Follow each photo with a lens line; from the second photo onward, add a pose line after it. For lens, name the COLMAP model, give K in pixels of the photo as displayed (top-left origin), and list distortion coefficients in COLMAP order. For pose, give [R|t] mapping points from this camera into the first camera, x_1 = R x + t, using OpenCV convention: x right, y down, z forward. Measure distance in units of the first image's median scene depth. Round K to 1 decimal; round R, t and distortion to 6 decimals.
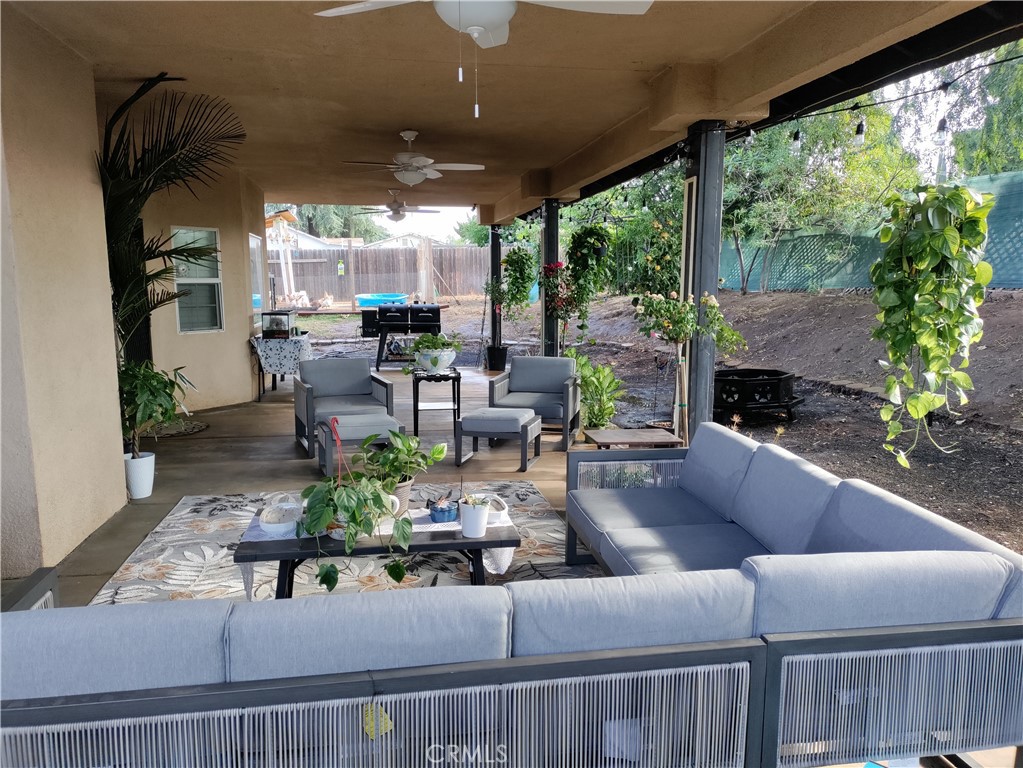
lens RADIAL K [[750.2, 0, 517.6], [0, 750.2, 383.6], [0, 0, 1]] dist [0.076948, -0.106079]
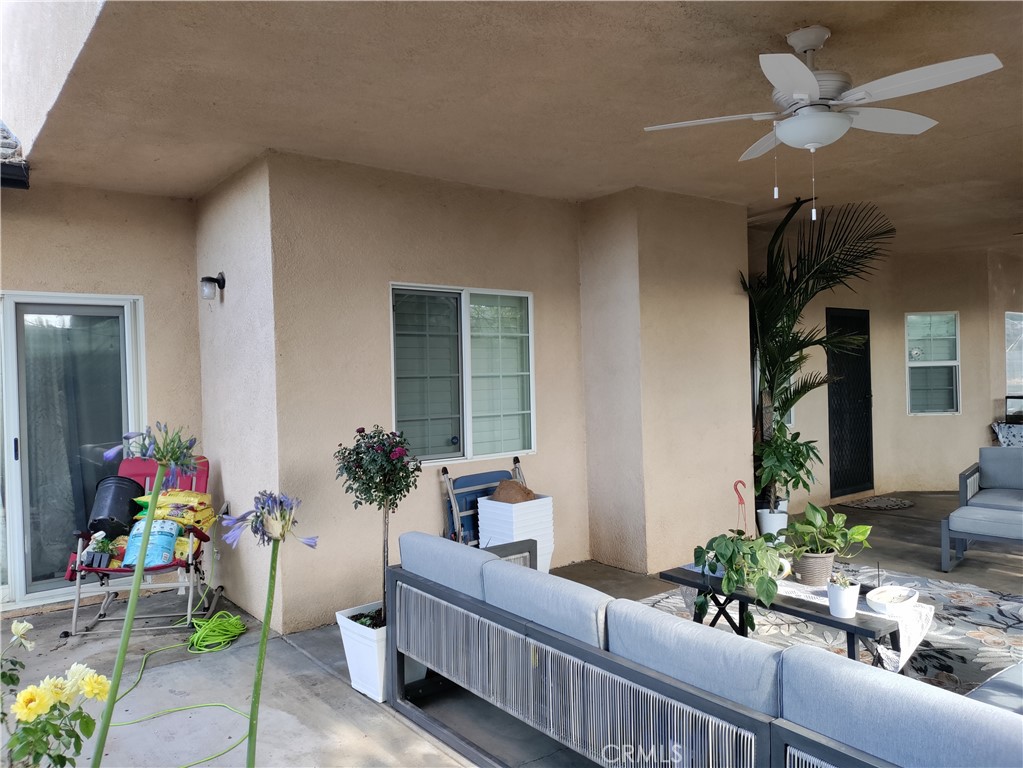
lens RADIAL K [[750.2, 0, 517.6], [0, 750.2, 383.6], [0, 0, 1]] dist [0.076948, -0.106079]
pose [[0.471518, 0.004571, -0.881845, 0.663245], [-0.098855, 0.993958, -0.047705, -0.016517], [0.876298, 0.109668, 0.469121, 0.112622]]
